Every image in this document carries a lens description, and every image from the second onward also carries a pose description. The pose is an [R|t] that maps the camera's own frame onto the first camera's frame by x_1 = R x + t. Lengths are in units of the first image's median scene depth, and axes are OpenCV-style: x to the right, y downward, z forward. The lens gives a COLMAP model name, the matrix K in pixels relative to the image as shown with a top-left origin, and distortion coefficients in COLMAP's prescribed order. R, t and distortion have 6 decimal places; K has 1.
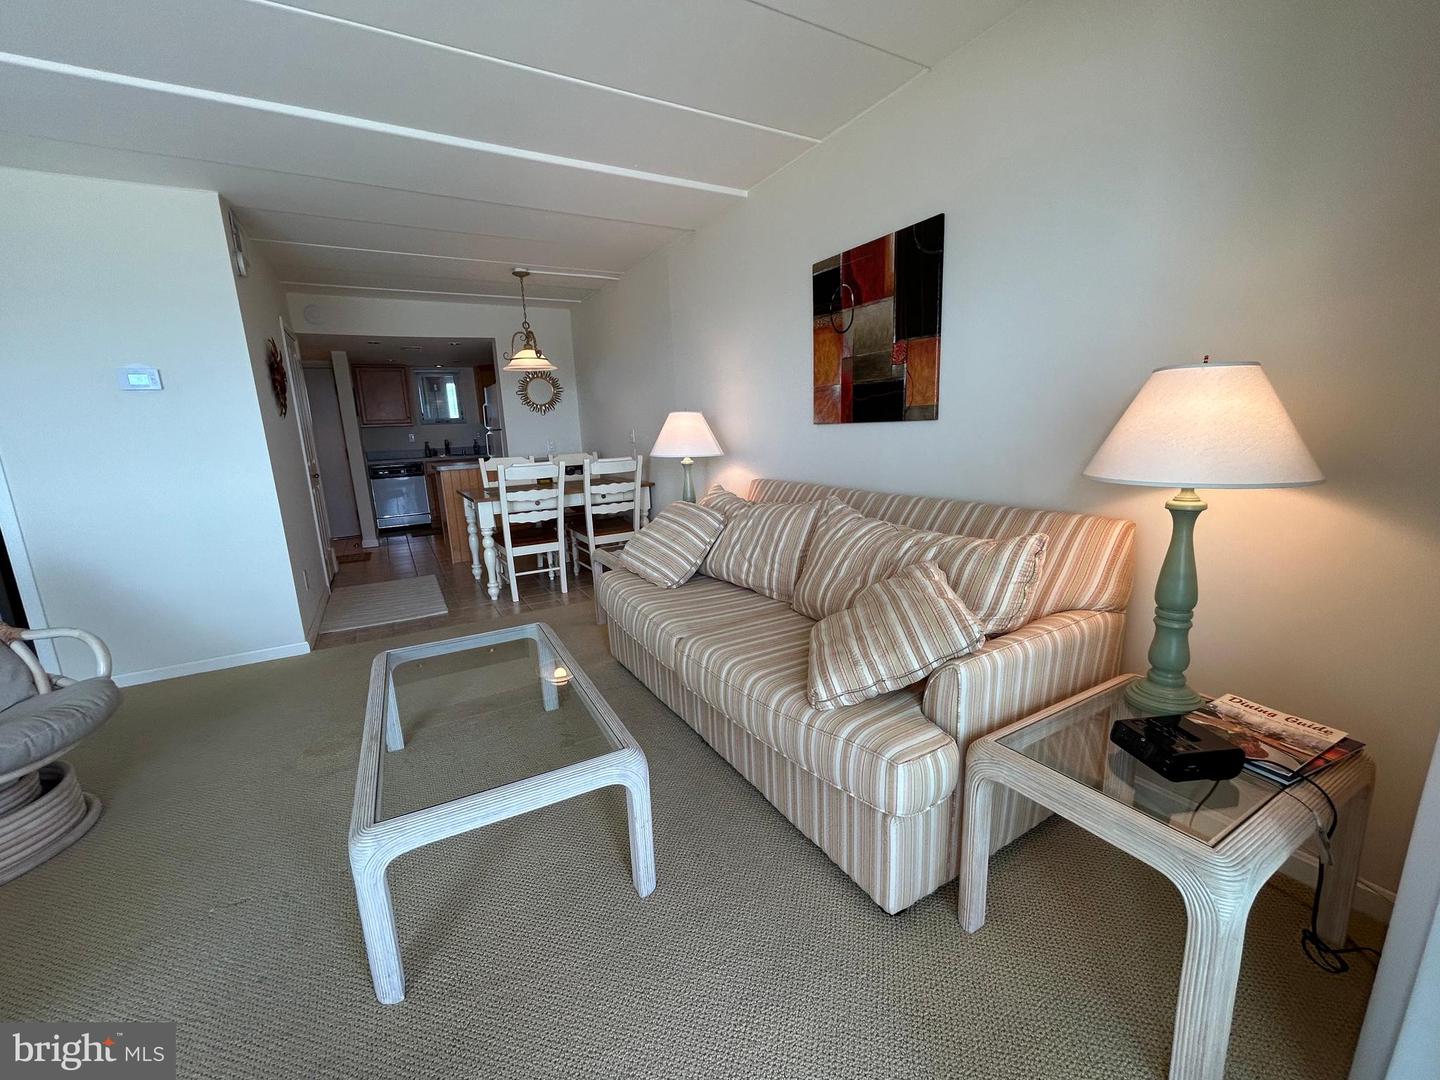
lens RADIAL K [[590.8, 0, 720.0], [0, 590.8, 540.0], [0, 0, 1]] dist [-0.000858, 0.000080]
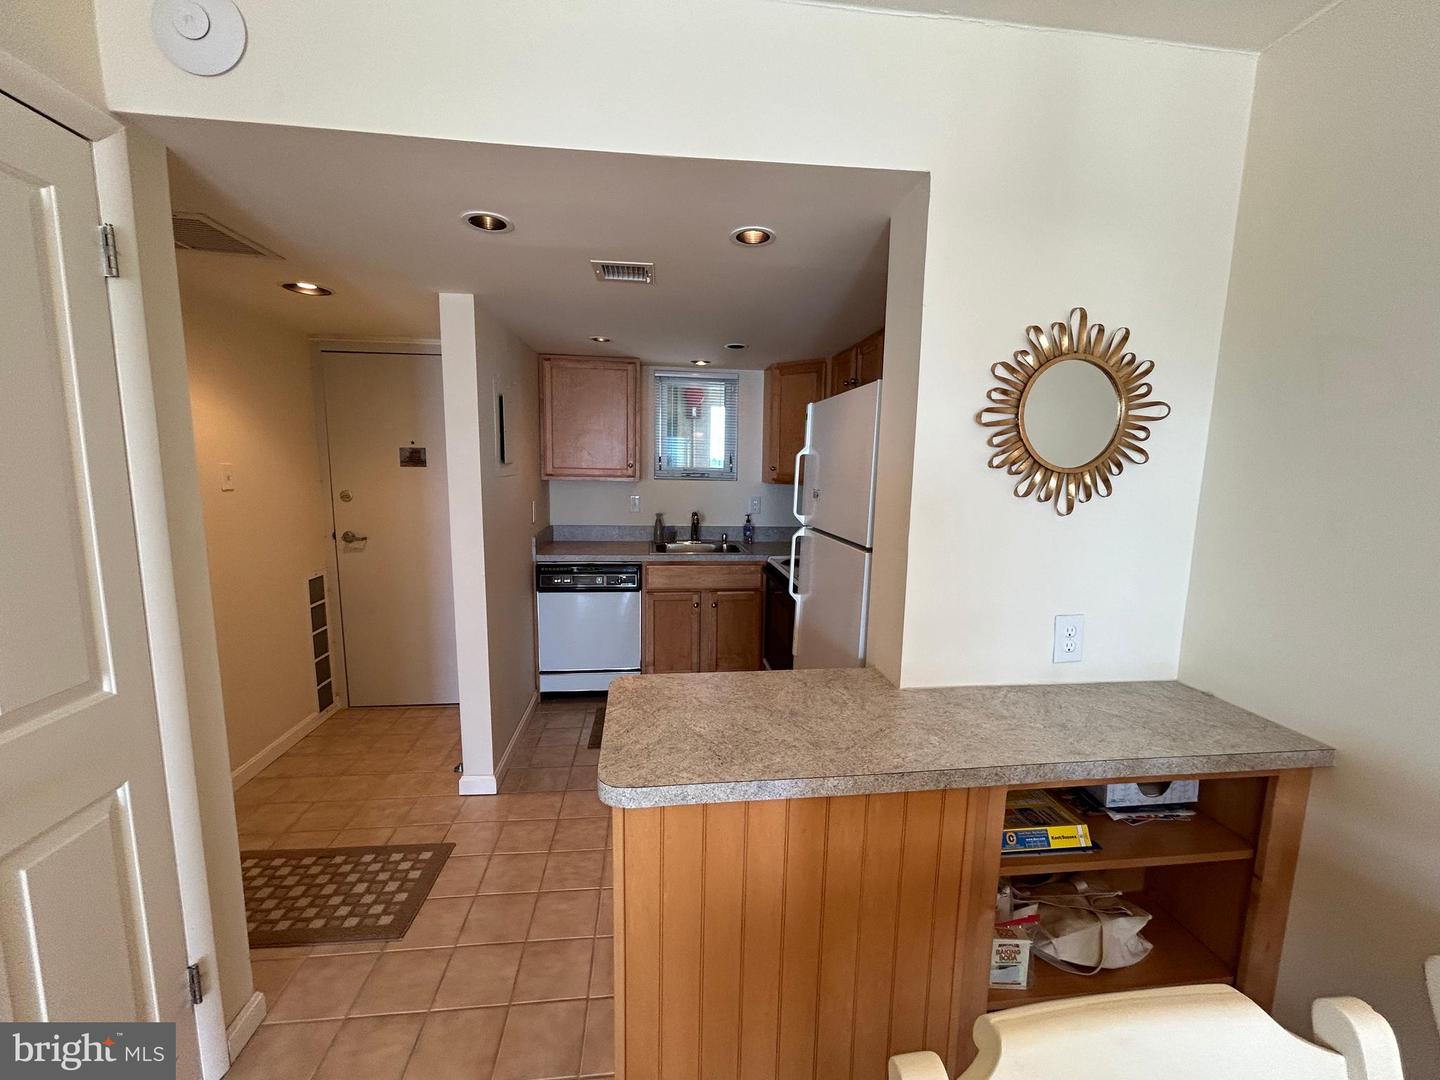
lens RADIAL K [[578.8, 0, 723.5], [0, 578.8, 538.8], [0, 0, 1]] dist [-0.002130, 0.000484]
pose [[0.917873, 0.109093, -0.381587, -0.331623], [-0.131613, 0.990740, -0.033336, -0.175209], [0.374417, 0.080820, 0.923732, 0.732857]]
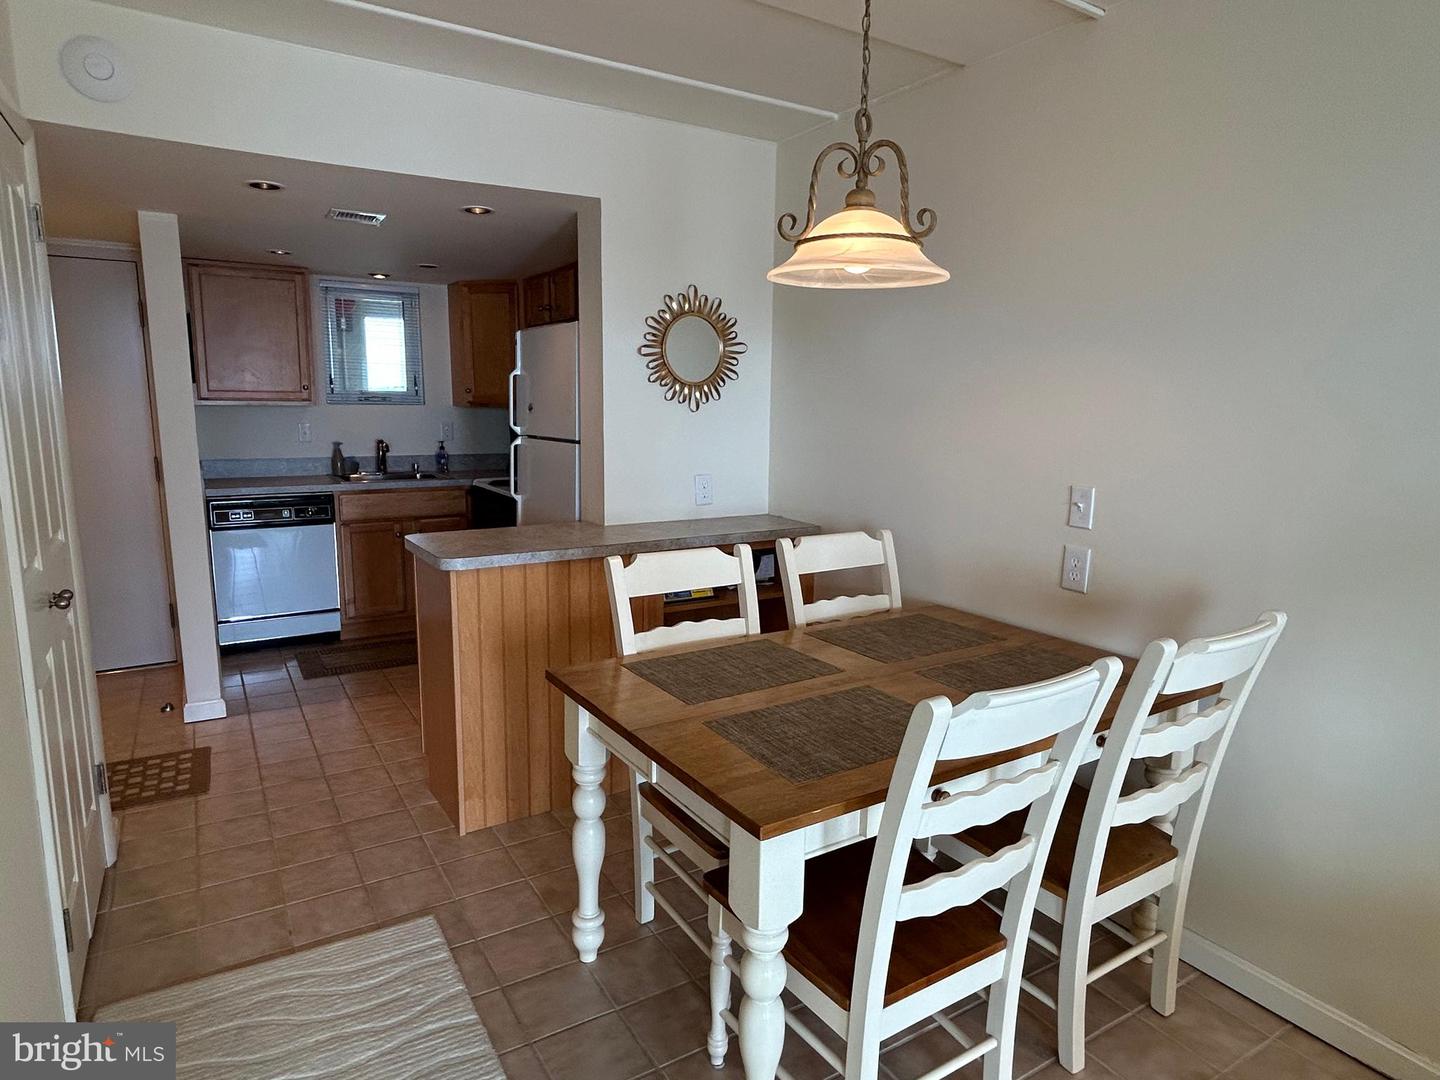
lens RADIAL K [[850.1, 0, 720.0], [0, 850.1, 540.0], [0, 0, 1]] dist [-0.003705, -0.002878]
pose [[0.997958, 0.047831, 0.042327, -0.299322], [-0.046497, 0.998407, -0.031962, -0.110367], [-0.043788, 0.029929, 0.998592, 0.449035]]
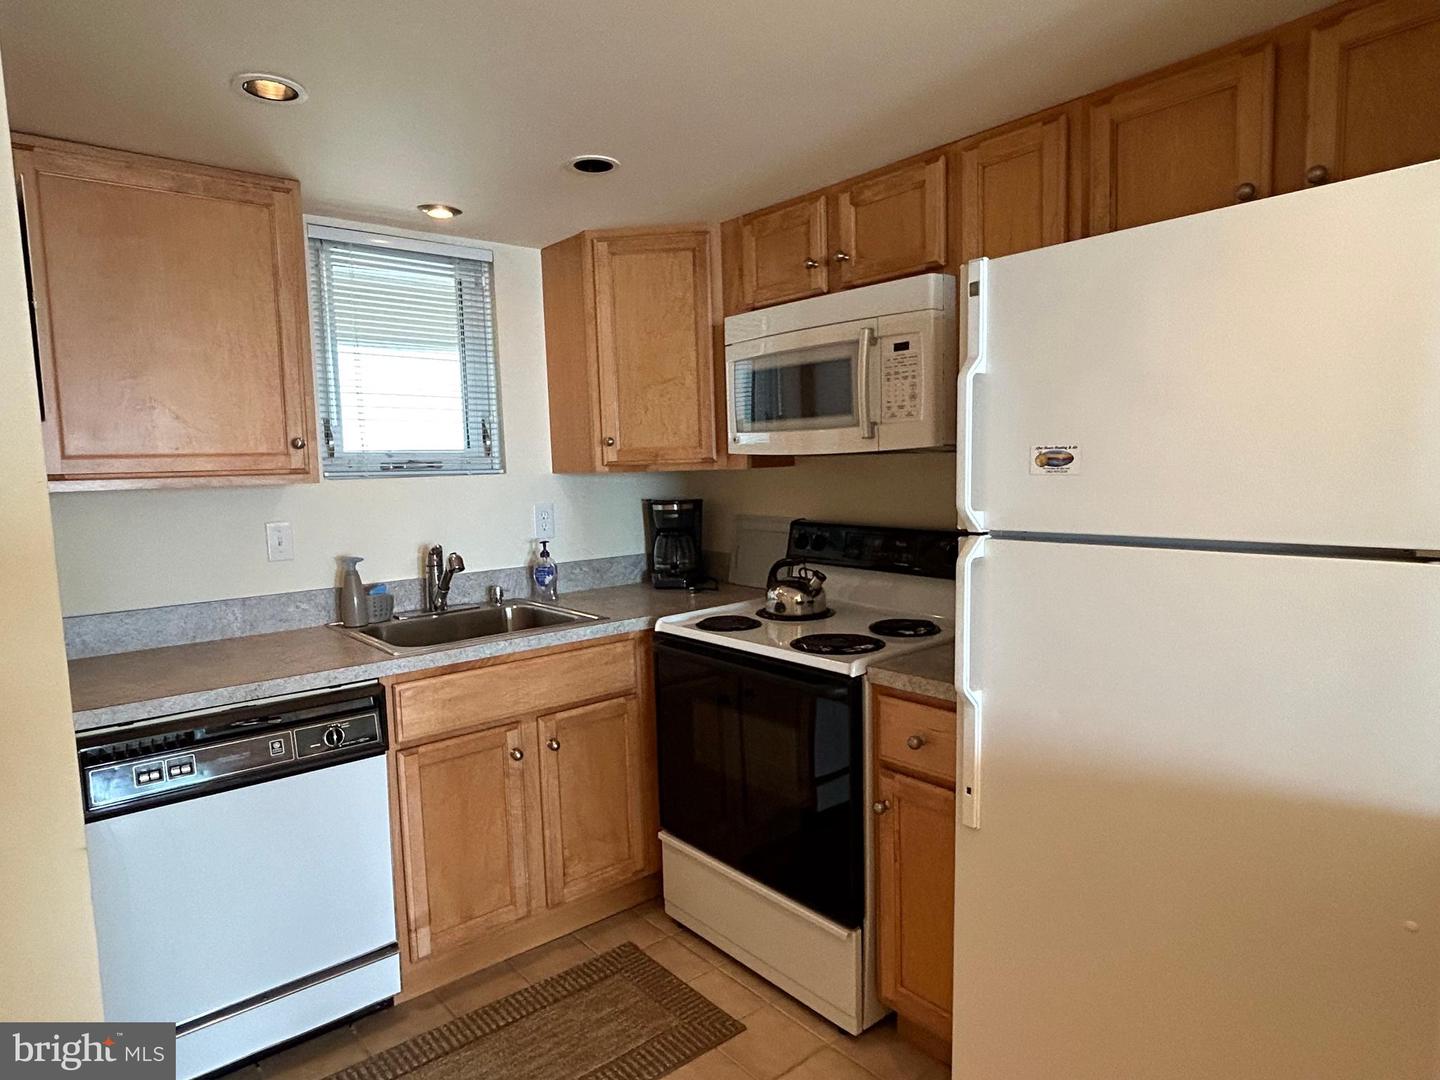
lens RADIAL K [[850.1, 0, 720.0], [0, 850.1, 540.0], [0, 0, 1]] dist [-0.003705, -0.002878]
pose [[0.984821, -0.002922, 0.173550, -0.540000], [0.021341, 0.994311, -0.104356, -0.177434], [-0.172258, 0.106475, 0.979280, 0.868834]]
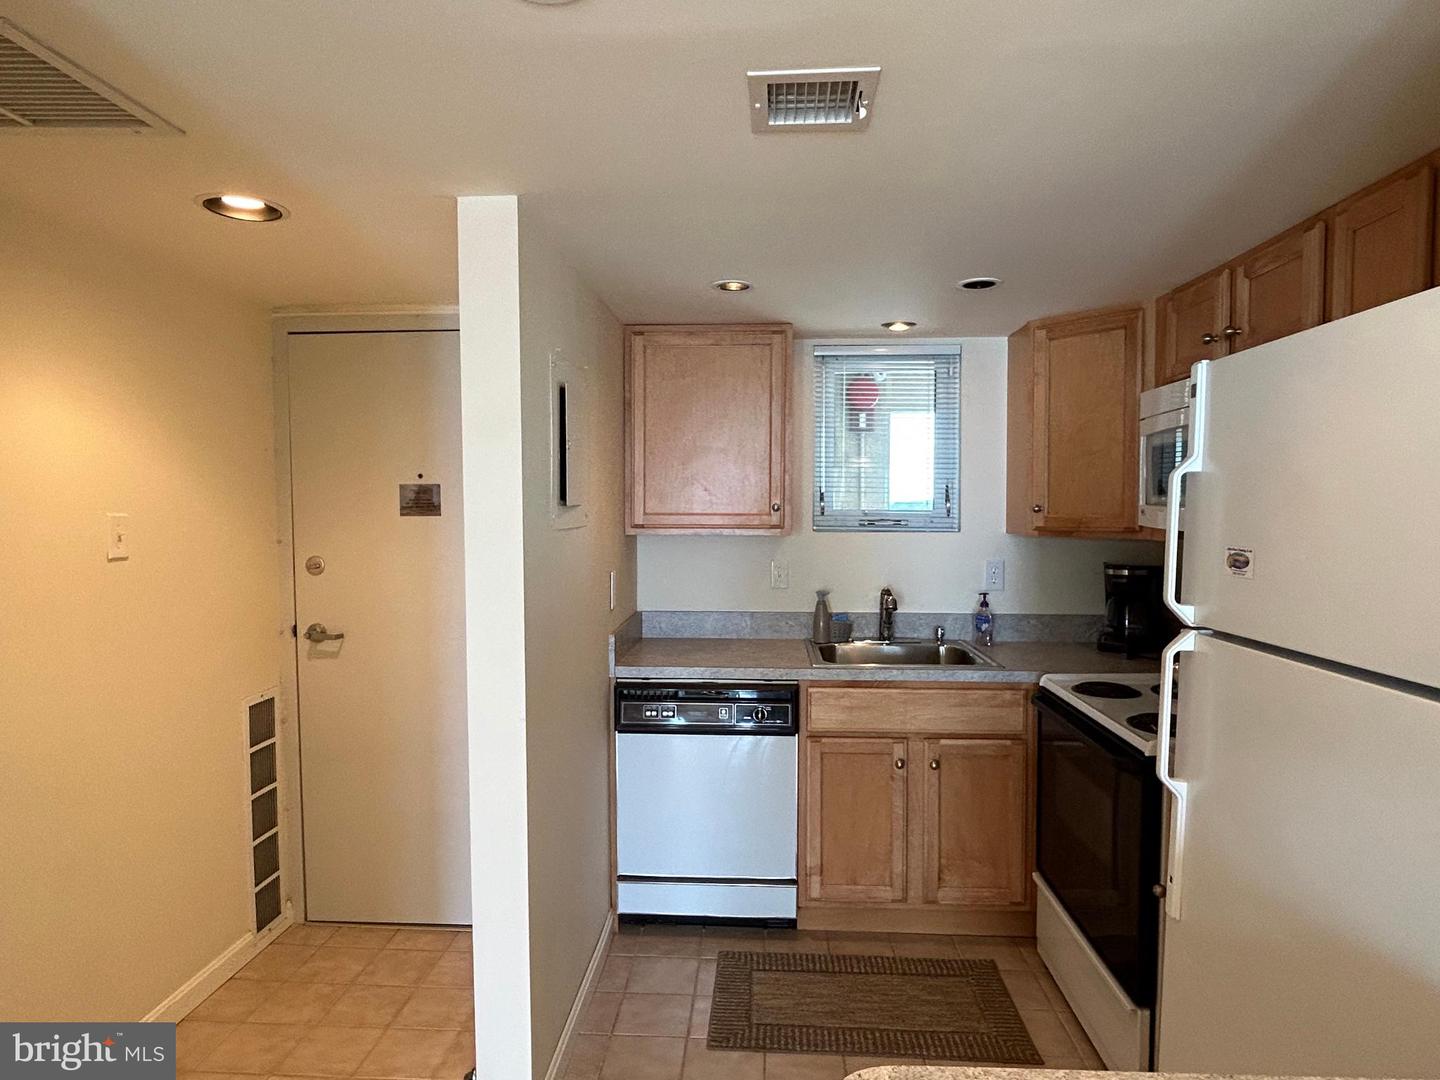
lens RADIAL K [[842.5, 0, 727.6], [0, 842.5, 545.2], [0, 0, 1]] dist [0.001167, -0.000933]
pose [[0.839821, 0.066466, -0.538779, -0.409741], [-0.139415, 0.985596, -0.095726, -0.184148], [0.524656, 0.155506, 0.836991, 0.814371]]
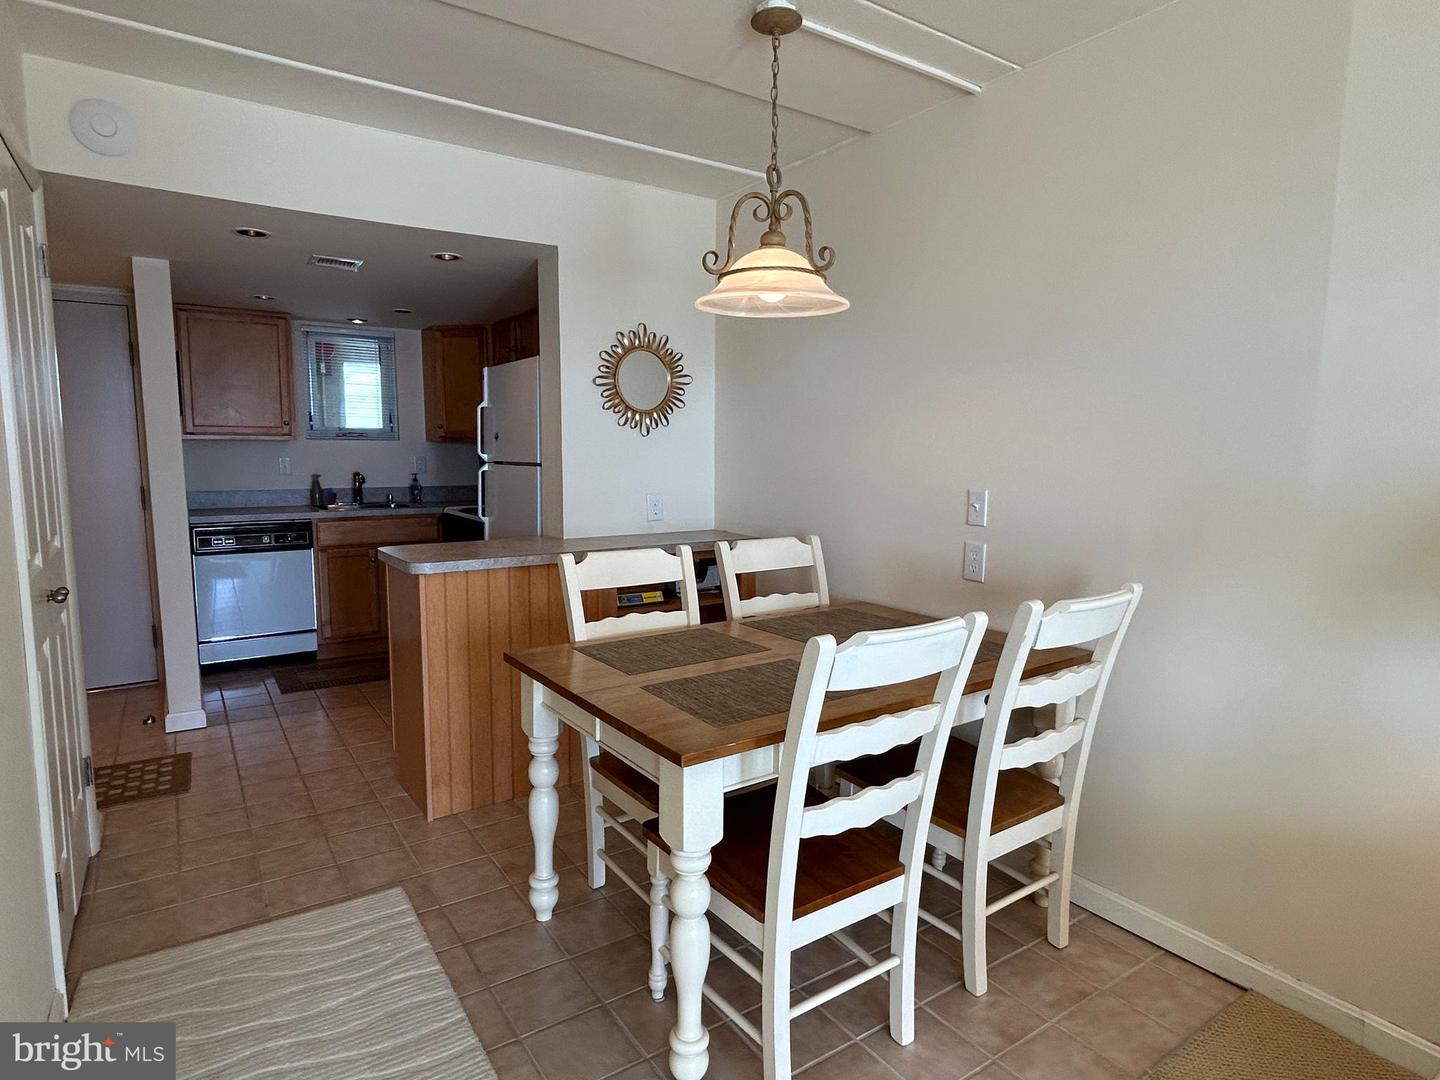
lens RADIAL K [[811.1, 0, 724.2], [0, 811.1, 538.4], [0, 0, 1]] dist [-0.006051, -0.000448]
pose [[0.995691, 0.037810, 0.084671, -0.286654], [-0.030513, 0.995838, -0.085879, -0.089106], [-0.087566, 0.082926, 0.992701, 0.420453]]
